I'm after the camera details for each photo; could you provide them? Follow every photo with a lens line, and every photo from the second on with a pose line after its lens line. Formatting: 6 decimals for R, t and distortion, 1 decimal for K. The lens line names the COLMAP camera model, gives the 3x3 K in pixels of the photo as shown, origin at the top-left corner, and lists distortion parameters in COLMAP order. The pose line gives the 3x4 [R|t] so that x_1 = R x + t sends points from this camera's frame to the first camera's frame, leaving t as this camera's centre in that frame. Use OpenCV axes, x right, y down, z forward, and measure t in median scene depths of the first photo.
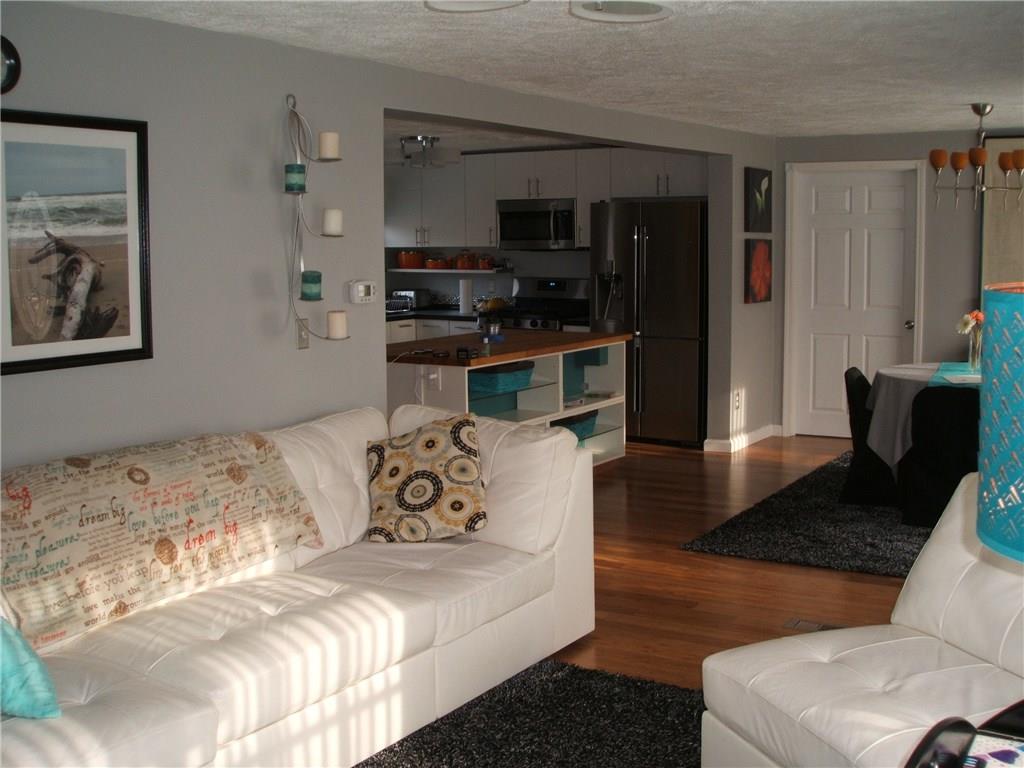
lens RADIAL K [[1157.8, 0, 512.0], [0, 1157.8, 384.0], [0, 0, 1]] dist [-0.134456, -0.007079]
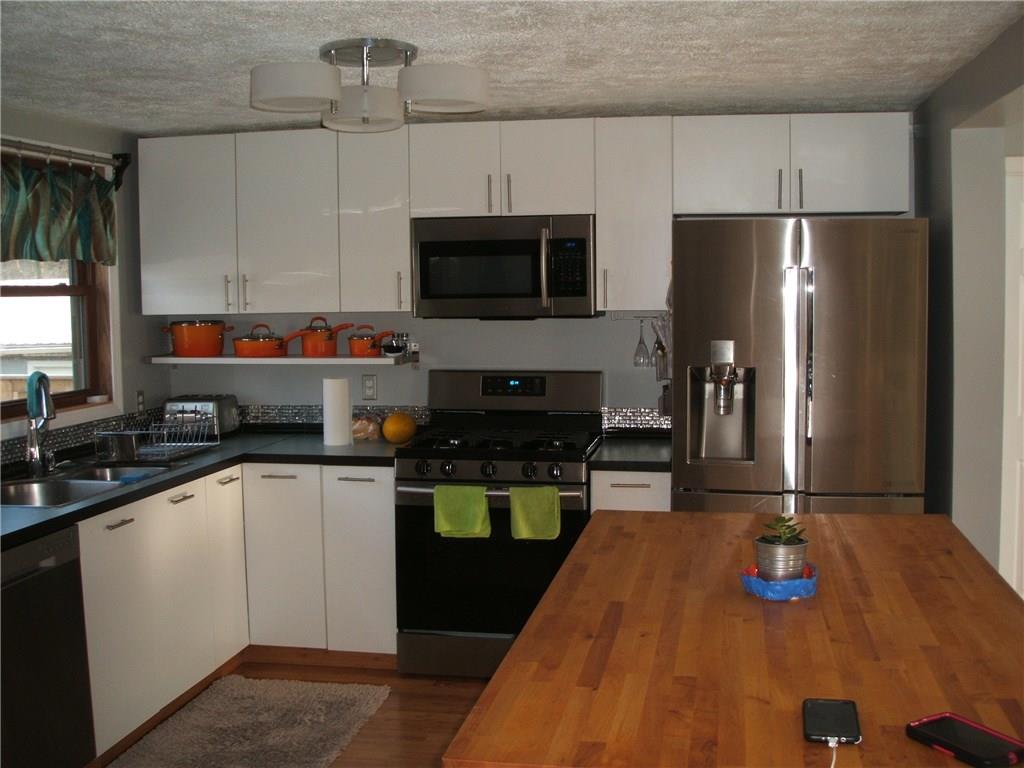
lens RADIAL K [[1157.8, 0, 512.0], [0, 1157.8, 384.0], [0, 0, 1]] dist [-0.134456, -0.007079]
pose [[0.926175, -0.034689, 0.375494, -0.167681], [0.051810, 0.998022, -0.035593, -0.070315], [-0.373517, 0.052420, 0.926141, 0.543754]]
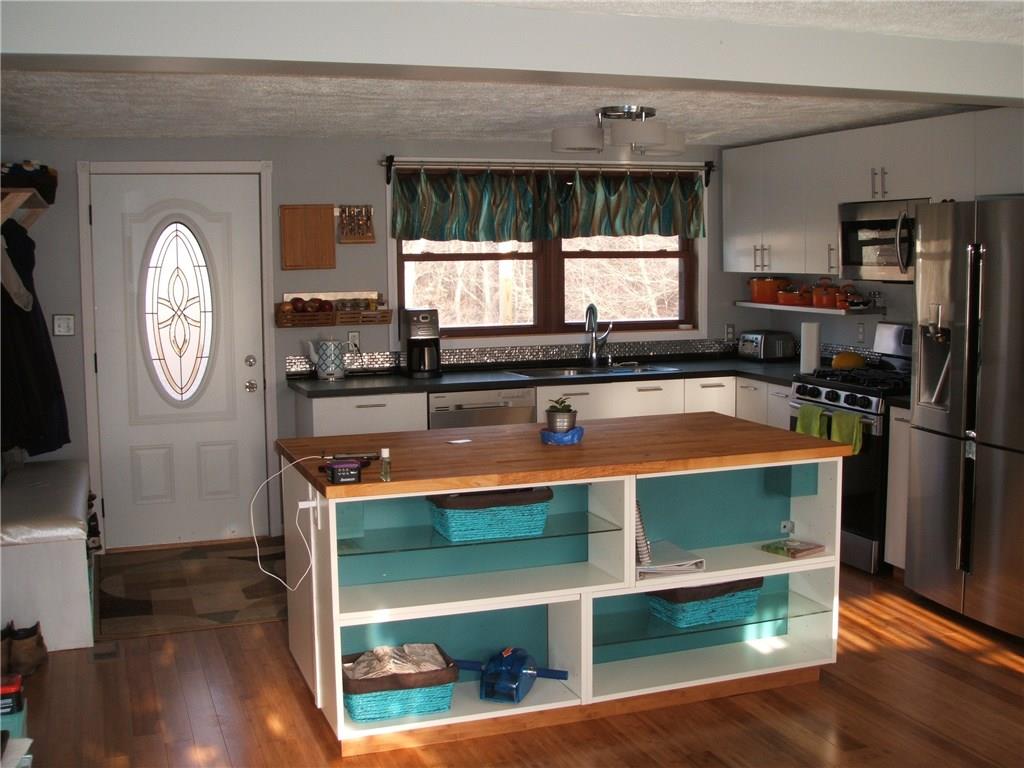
lens RADIAL K [[1157.8, 0, 512.0], [0, 1157.8, 384.0], [0, 0, 1]] dist [-0.134456, -0.007079]
pose [[0.799794, 0.066188, -0.596614, 0.237221], [-0.071002, 0.997356, 0.015463, -0.055836], [0.596060, 0.029994, 0.802379, 0.385554]]
